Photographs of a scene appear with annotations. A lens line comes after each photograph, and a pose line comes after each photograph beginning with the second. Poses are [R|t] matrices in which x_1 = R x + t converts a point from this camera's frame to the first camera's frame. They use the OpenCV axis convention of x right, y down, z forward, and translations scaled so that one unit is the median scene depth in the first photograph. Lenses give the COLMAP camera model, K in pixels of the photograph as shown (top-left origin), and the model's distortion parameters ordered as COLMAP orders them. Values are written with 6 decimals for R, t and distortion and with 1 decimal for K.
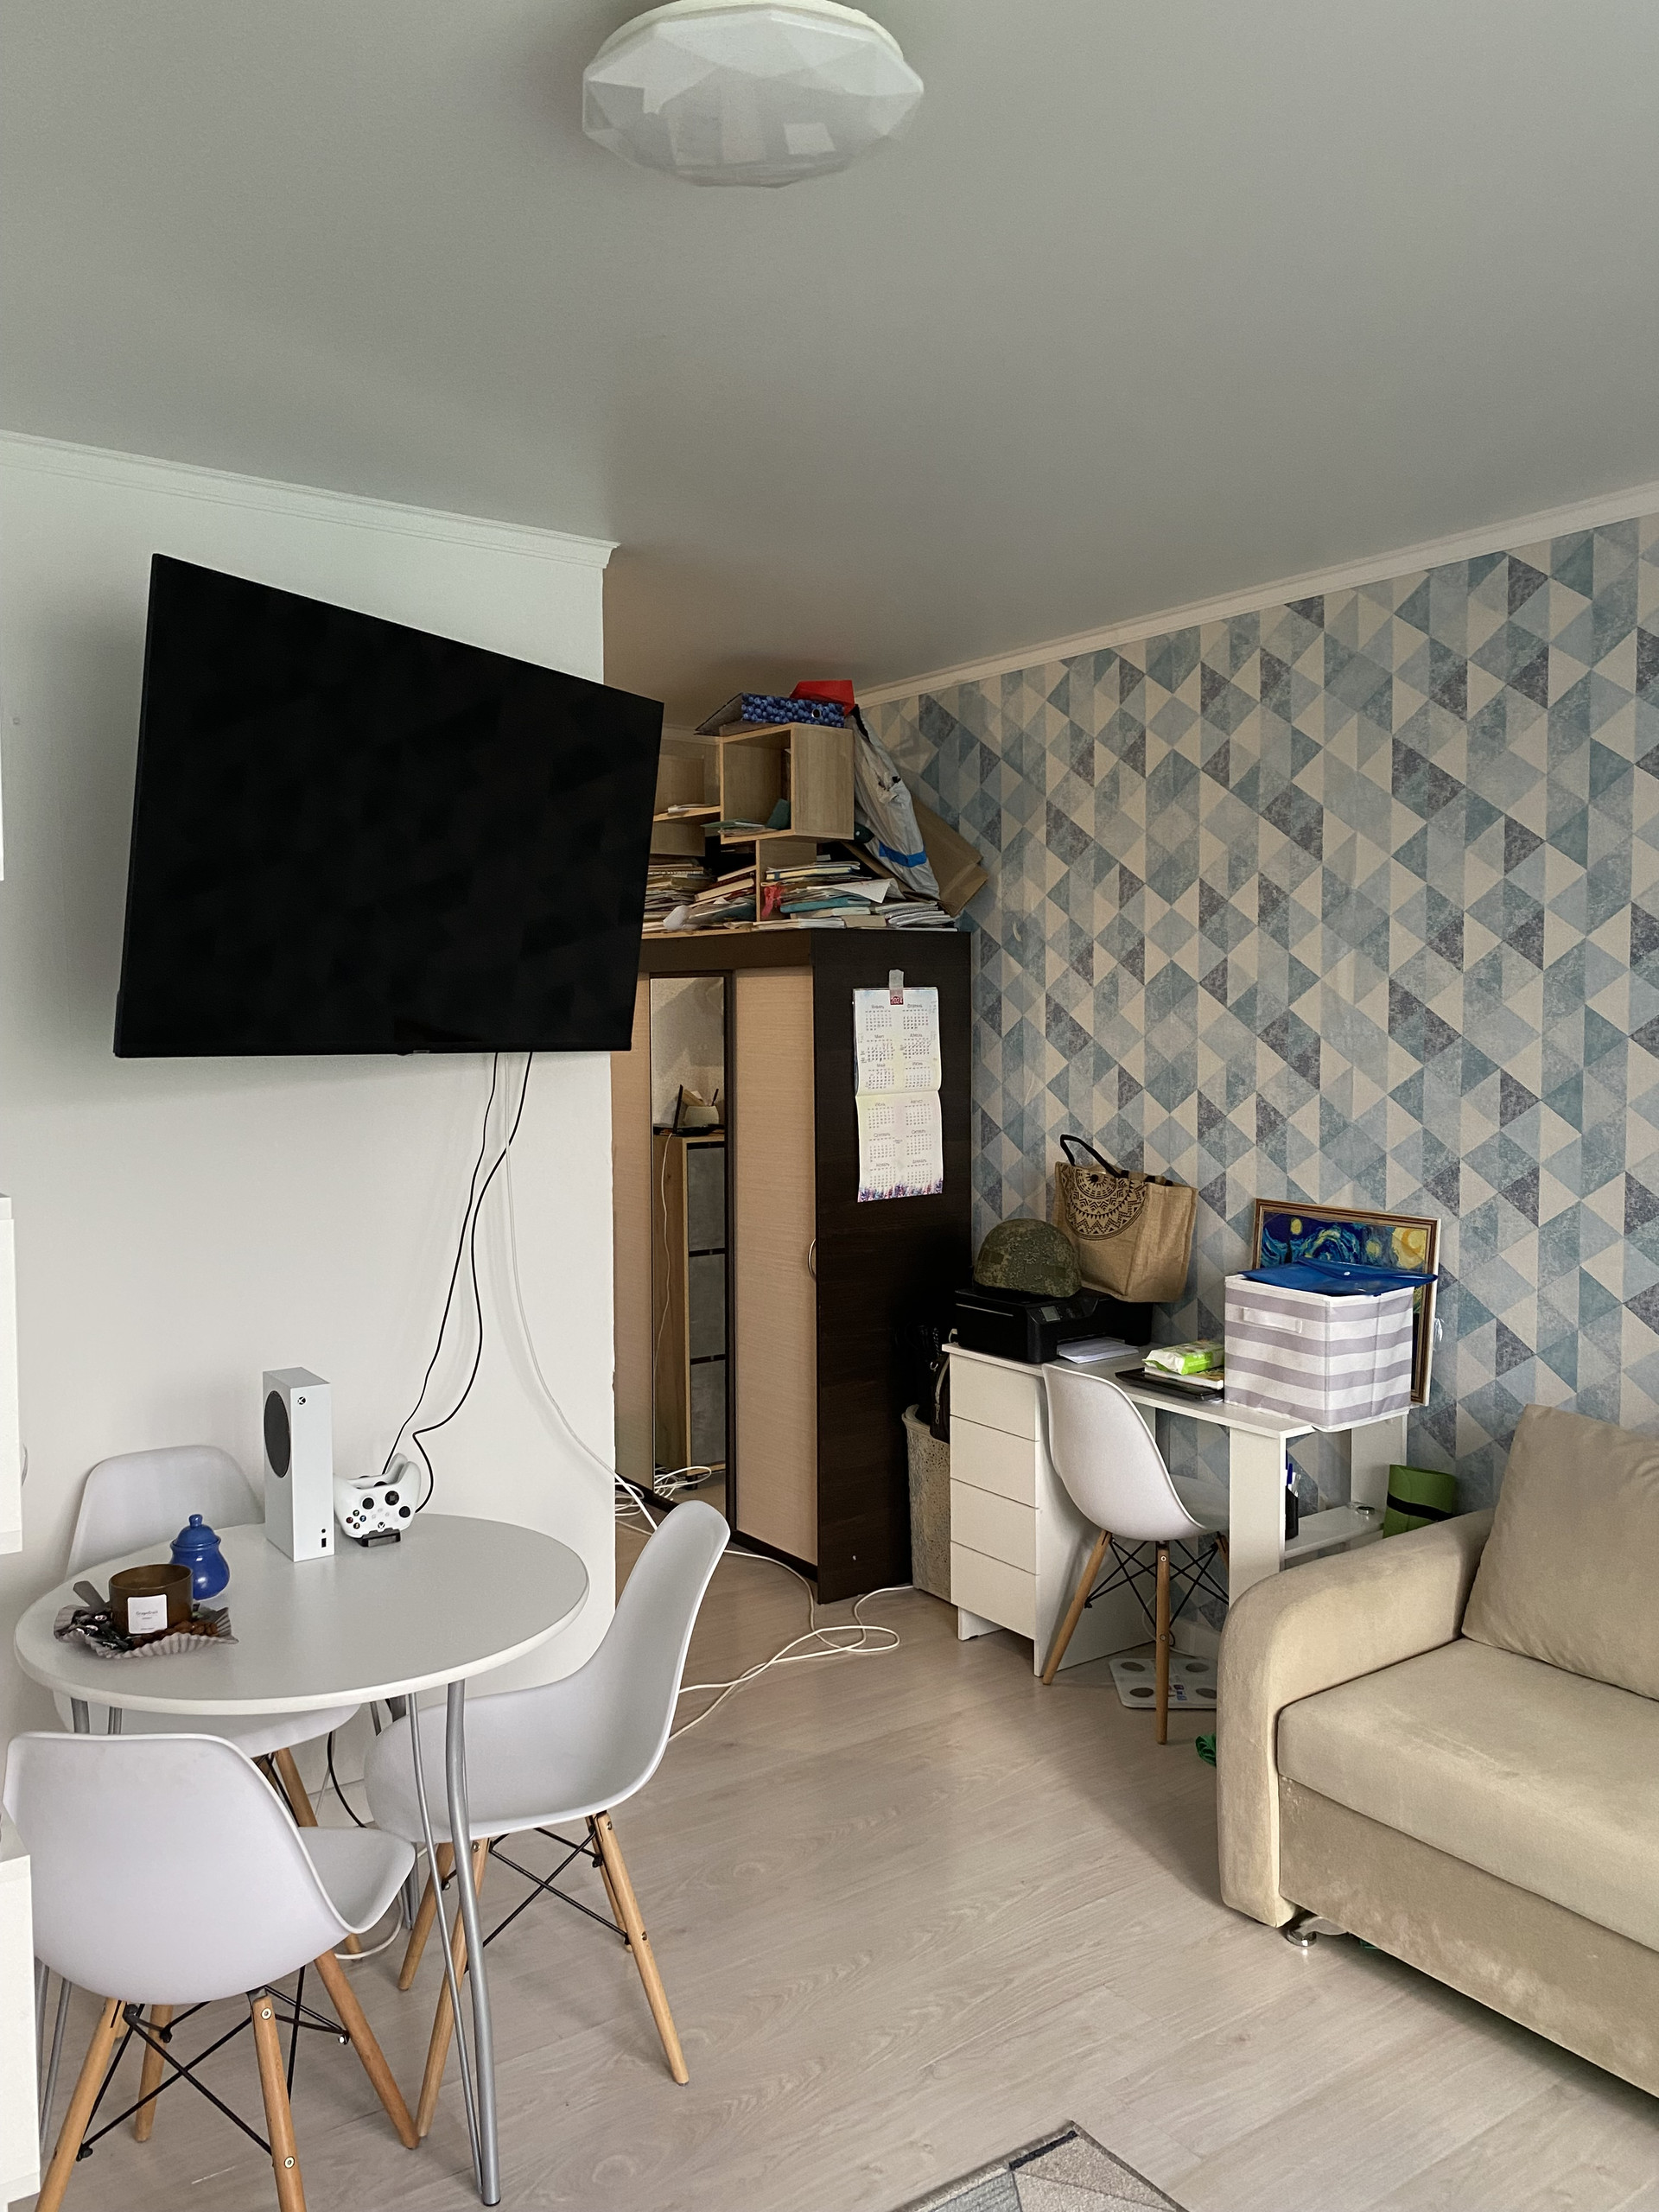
lens RADIAL K [[1695.4, 0, 784.0], [0, 1695.4, 1103.1], [0, 0, 1]] dist [0.066106, -0.085356]
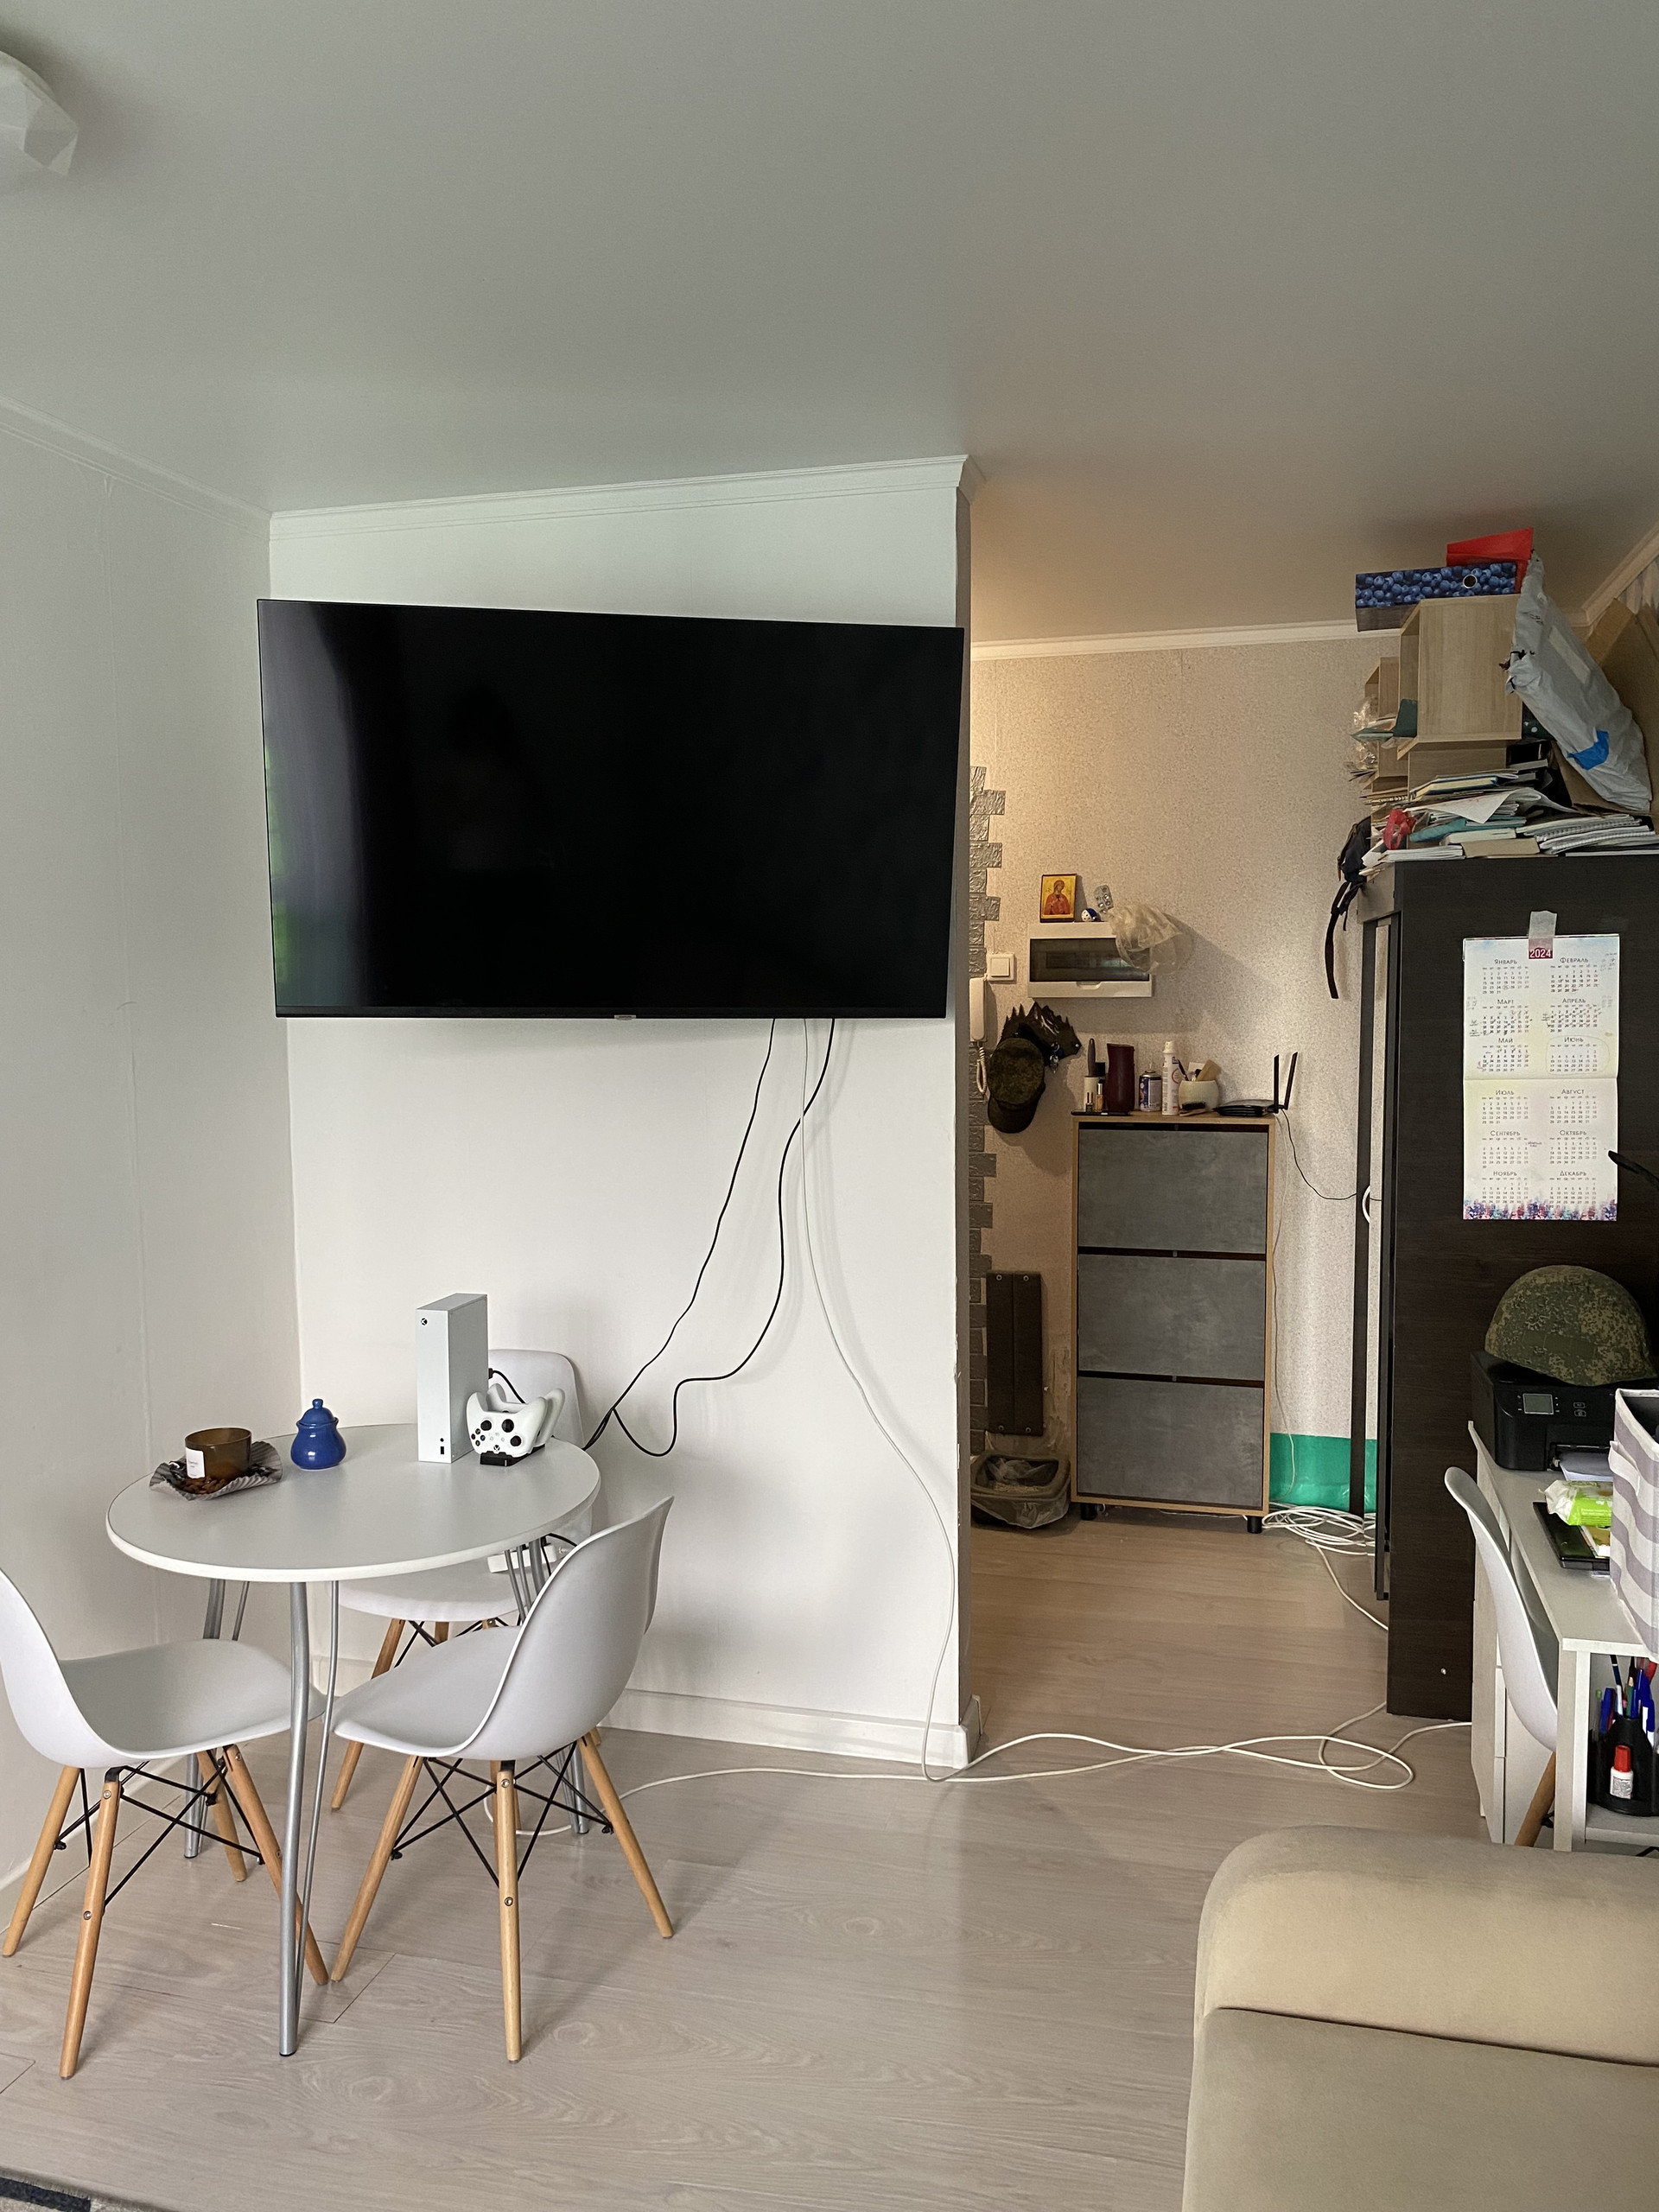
lens RADIAL K [[1695.4, 0, 808.4], [0, 1695.4, 1081.8], [0, 0, 1]] dist [0.066106, -0.085356]
pose [[0.638652, 0.050672, -0.767826, 0.444470], [-0.034968, 0.998710, 0.036823, -0.021181], [0.768701, 0.003332, 0.639600, 0.281332]]
